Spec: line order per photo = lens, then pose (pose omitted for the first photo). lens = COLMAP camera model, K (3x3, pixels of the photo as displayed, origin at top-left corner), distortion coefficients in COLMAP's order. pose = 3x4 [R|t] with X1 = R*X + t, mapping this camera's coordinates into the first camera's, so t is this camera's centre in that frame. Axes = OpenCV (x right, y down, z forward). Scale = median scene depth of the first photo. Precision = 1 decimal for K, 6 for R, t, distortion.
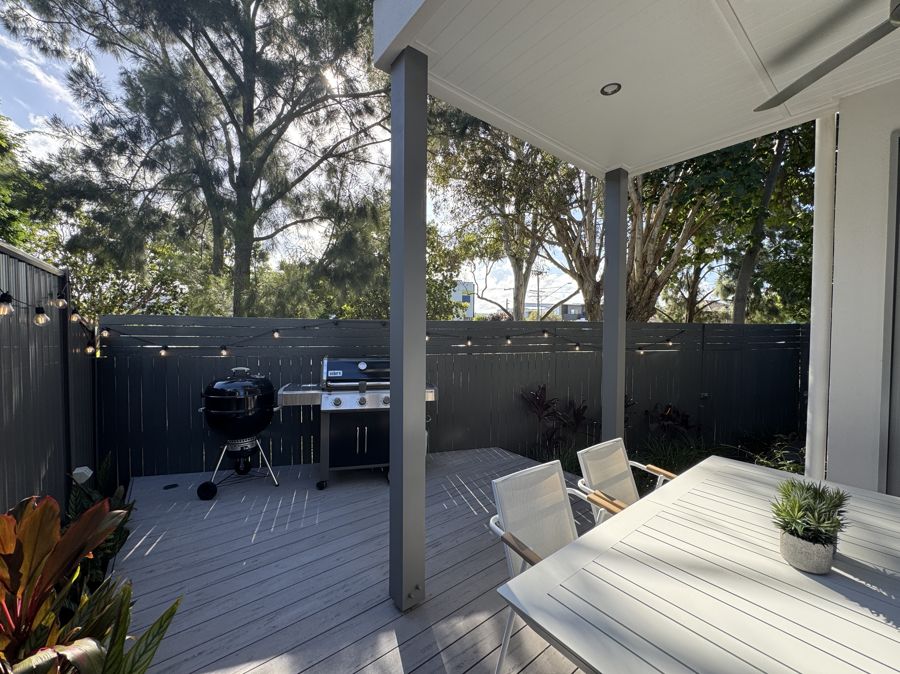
lens RADIAL K [[359.1, 0, 449.3], [0, 359.1, 336.4], [0, 0, 1]] dist [-0.001767, -0.000385]
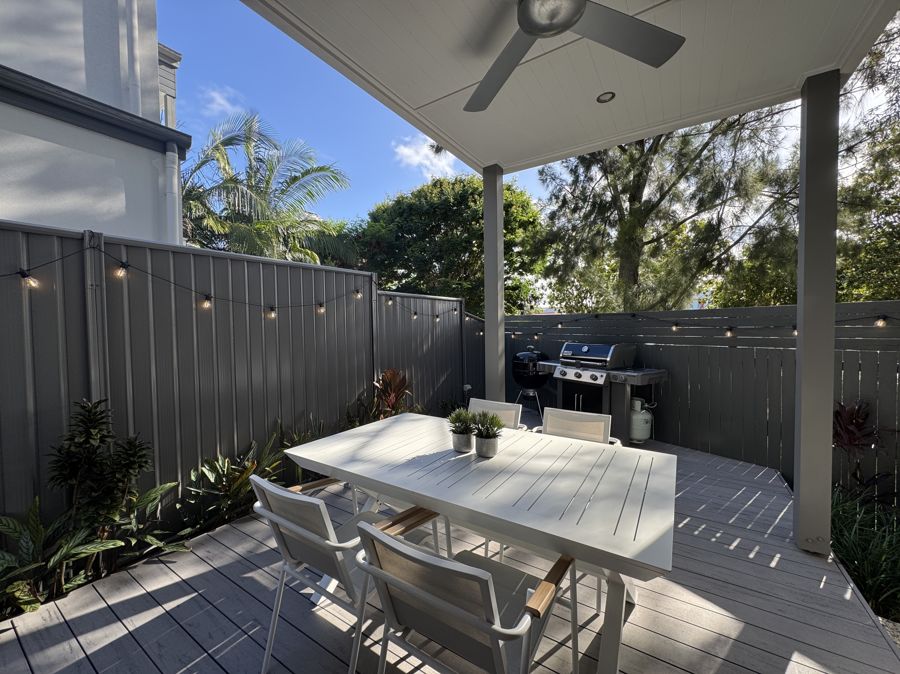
lens RADIAL K [[359.1, 0, 449.3], [0, 359.1, 336.4], [0, 0, 1]] dist [-0.001767, -0.000385]
pose [[0.323634, 0.018877, -0.945994, 0.855258], [-0.005470, 0.999822, 0.018080, 0.016772], [0.946166, -0.000677, 0.323680, 0.120864]]
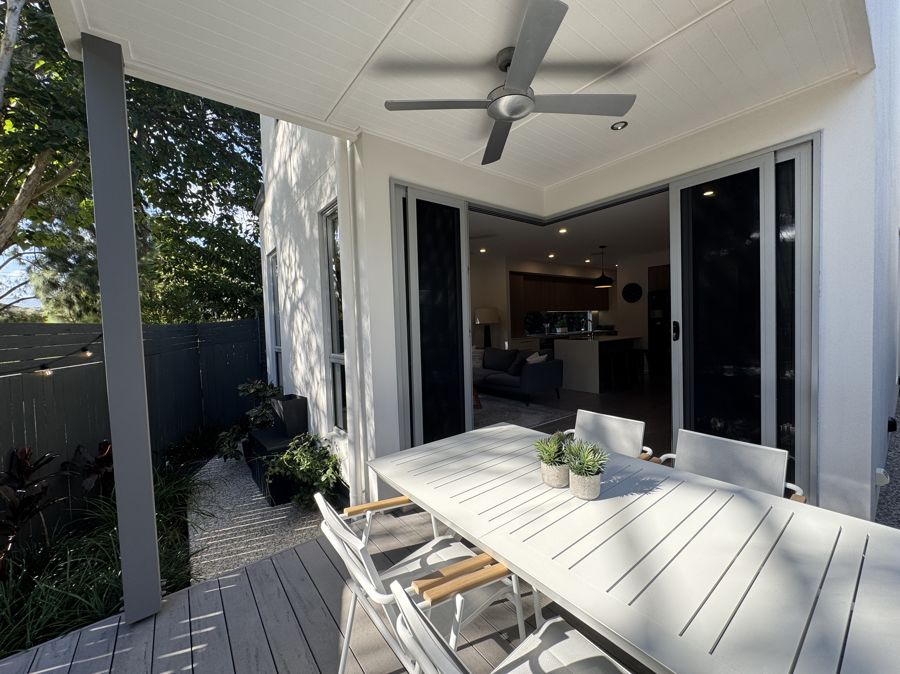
lens RADIAL K [[359.1, 0, 449.3], [0, 359.1, 336.4], [0, 0, 1]] dist [-0.001767, -0.000385]
pose [[0.009668, -0.048989, 0.998753, -0.103895], [0.056781, 0.997215, 0.048364, -0.011841], [-0.998340, 0.056242, 0.012423, 0.481627]]
